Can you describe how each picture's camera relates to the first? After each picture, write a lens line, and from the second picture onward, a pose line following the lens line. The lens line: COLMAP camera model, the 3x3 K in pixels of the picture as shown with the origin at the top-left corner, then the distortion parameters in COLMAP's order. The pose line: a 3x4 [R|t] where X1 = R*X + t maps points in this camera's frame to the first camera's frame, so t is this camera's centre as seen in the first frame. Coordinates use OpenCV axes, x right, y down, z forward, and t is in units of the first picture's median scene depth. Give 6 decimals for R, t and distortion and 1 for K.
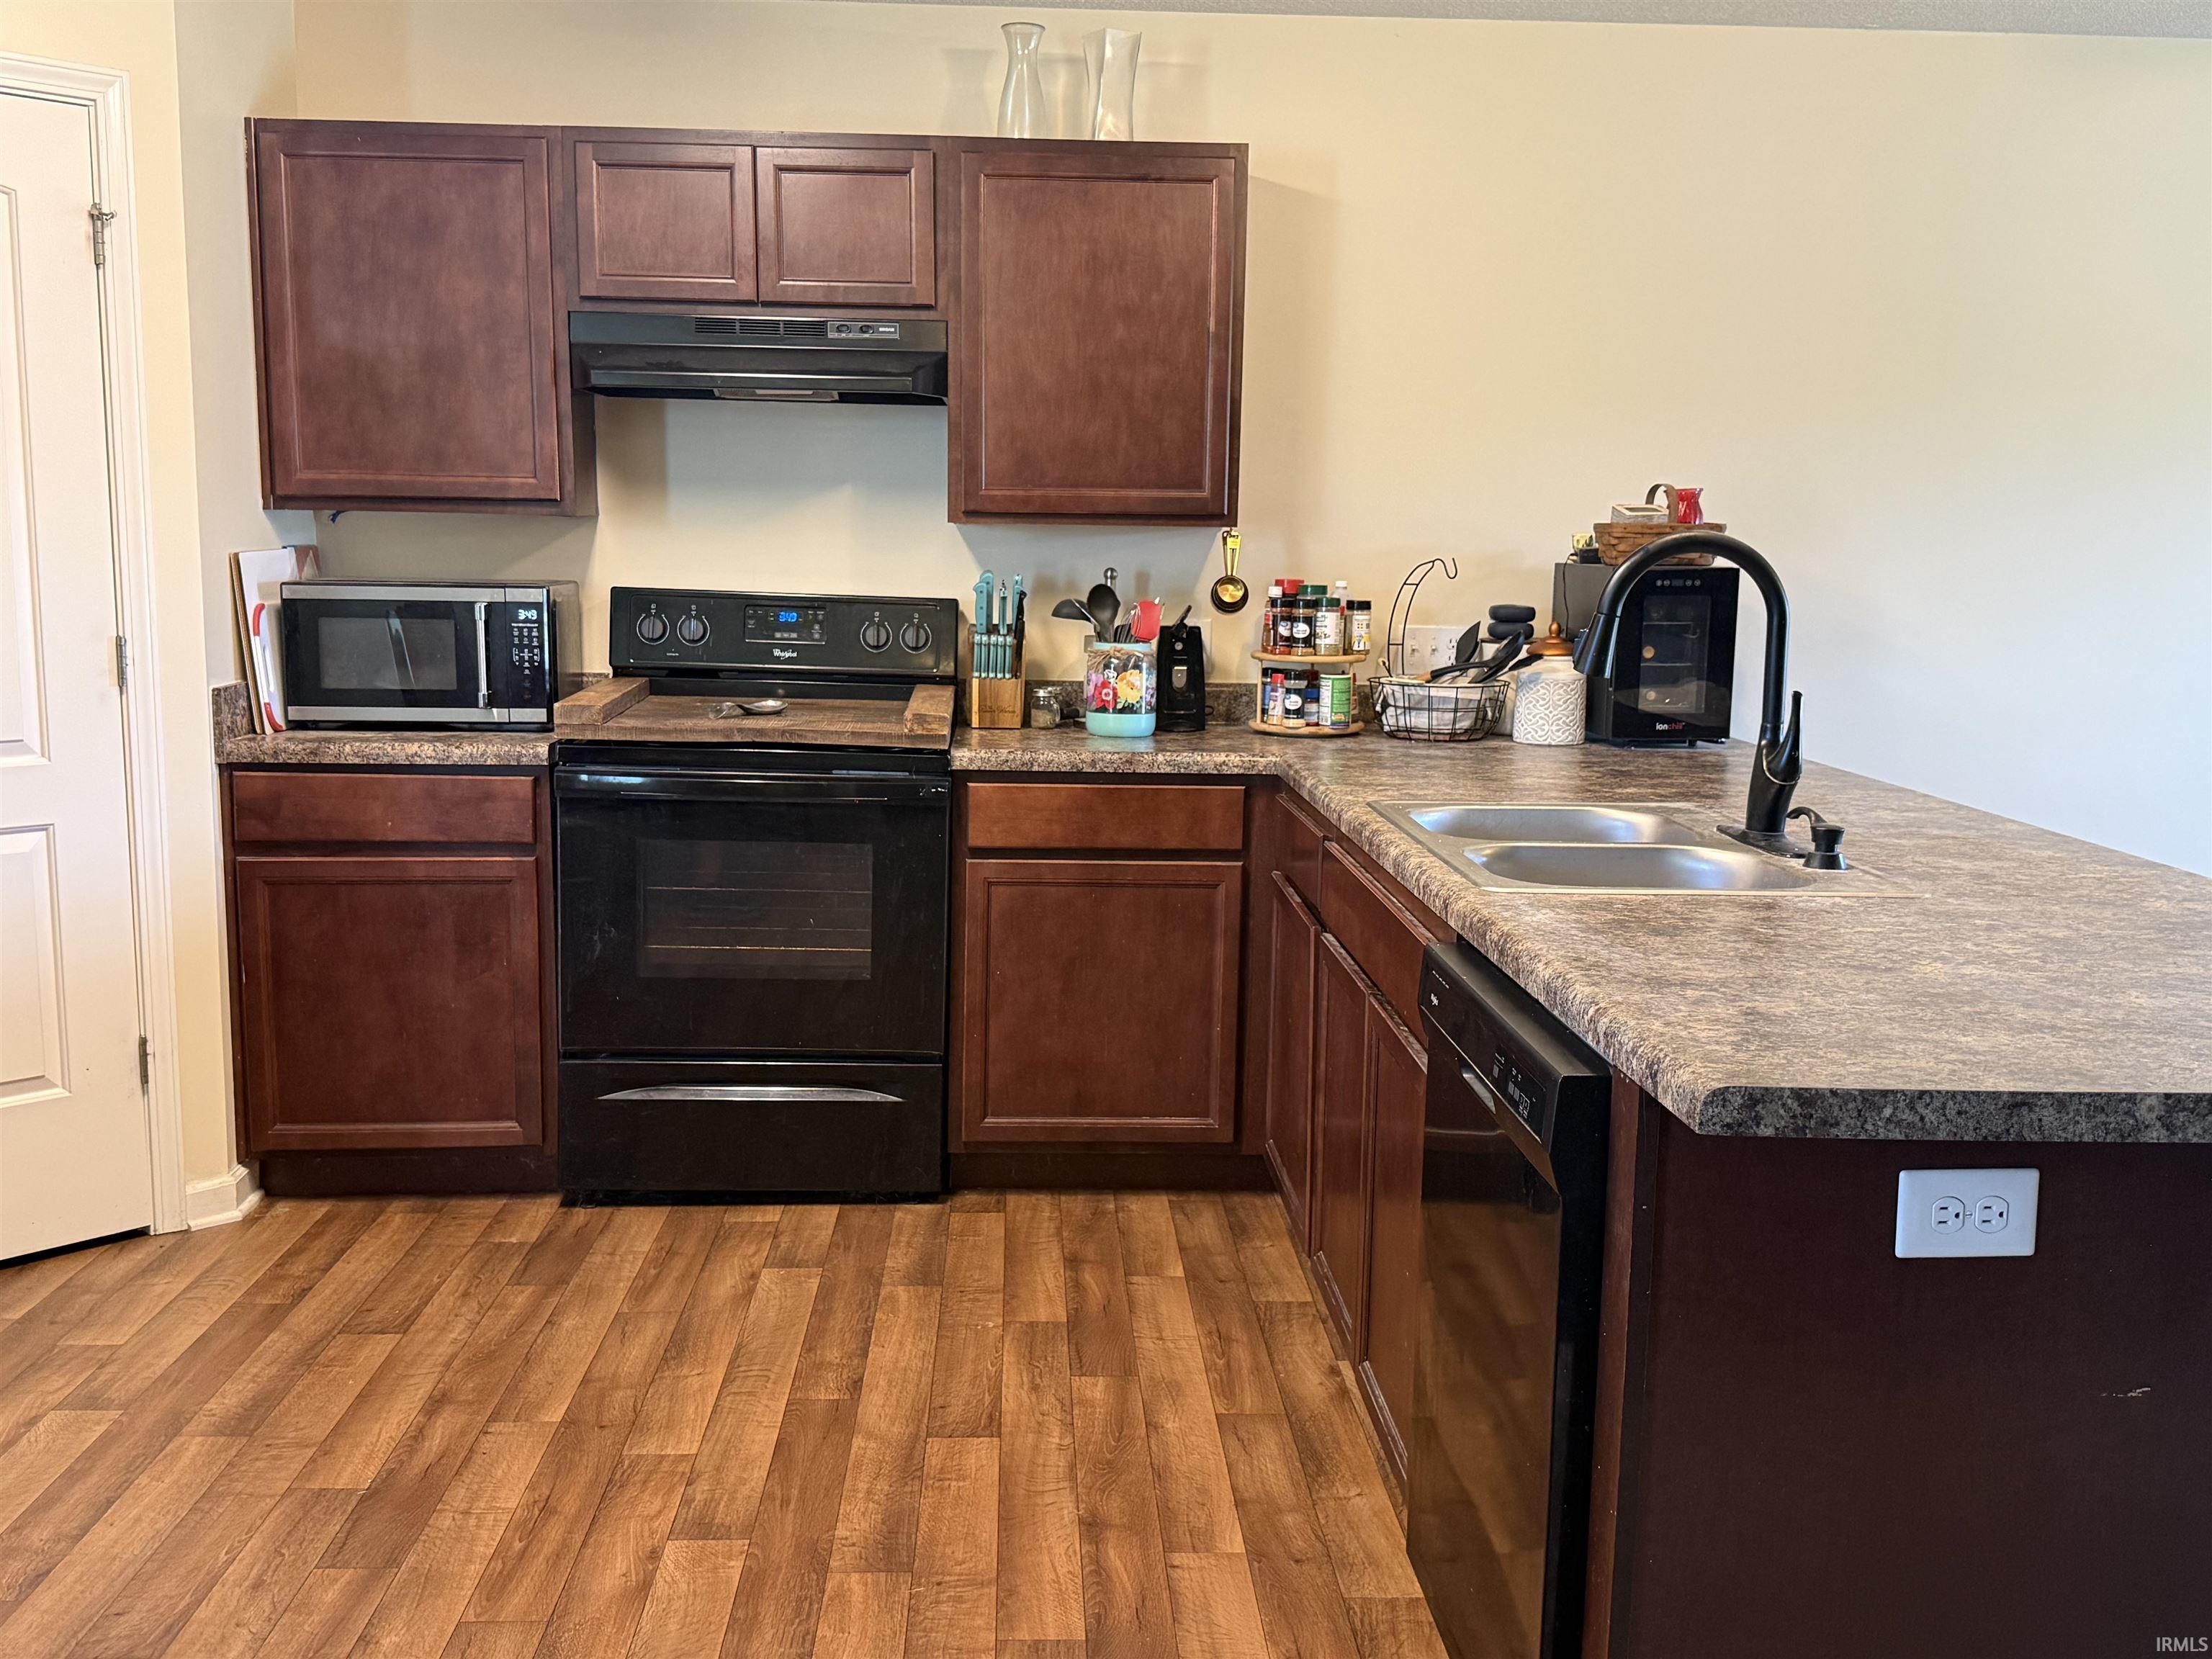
lens RADIAL K [[2048.1, 0, 1074.6], [0, 2048.1, 821.3], [0, 0, 1]] dist [0.094813, 0.000000]
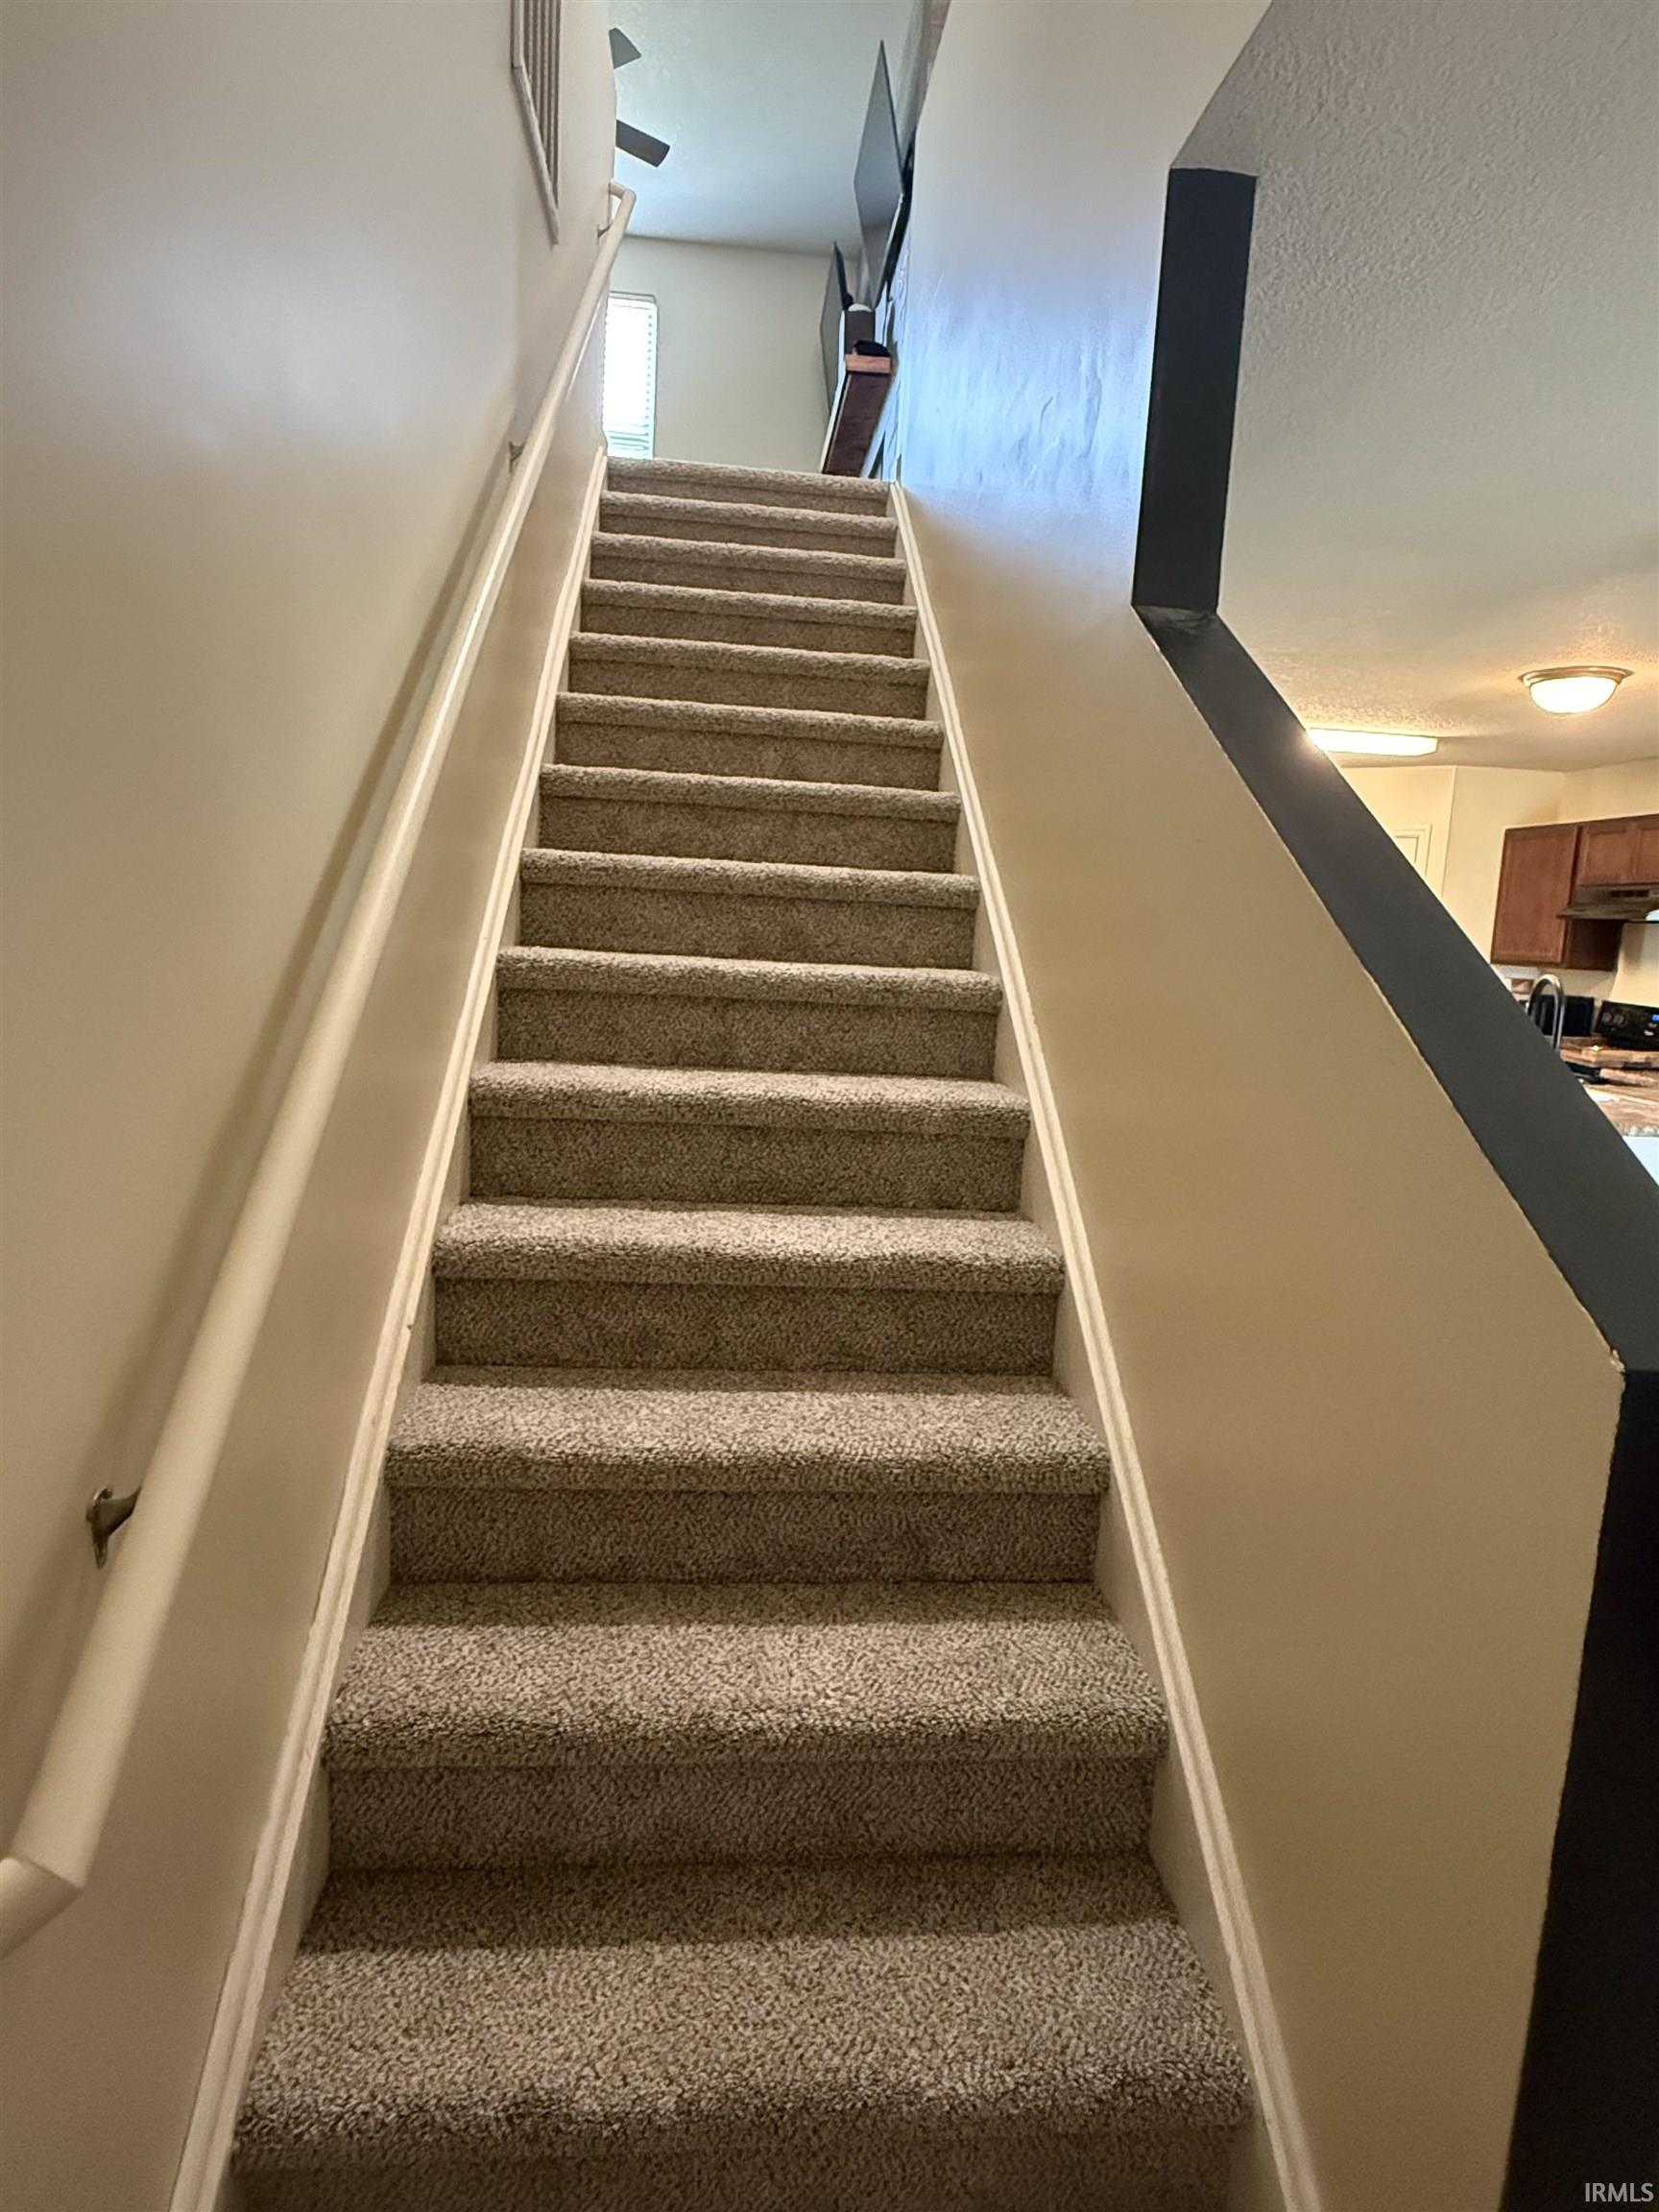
lens RADIAL K [[1217.0, 0, 829.1], [0, 1217.0, 1091.1], [0, 0, 1]] dist [-0.001761, -0.000352]
pose [[0.053125, 0.130876, -0.989974, 1.195665], [-0.194695, 0.973706, 0.118278, -0.001946], [0.979424, 0.186459, 0.077210, 0.024549]]
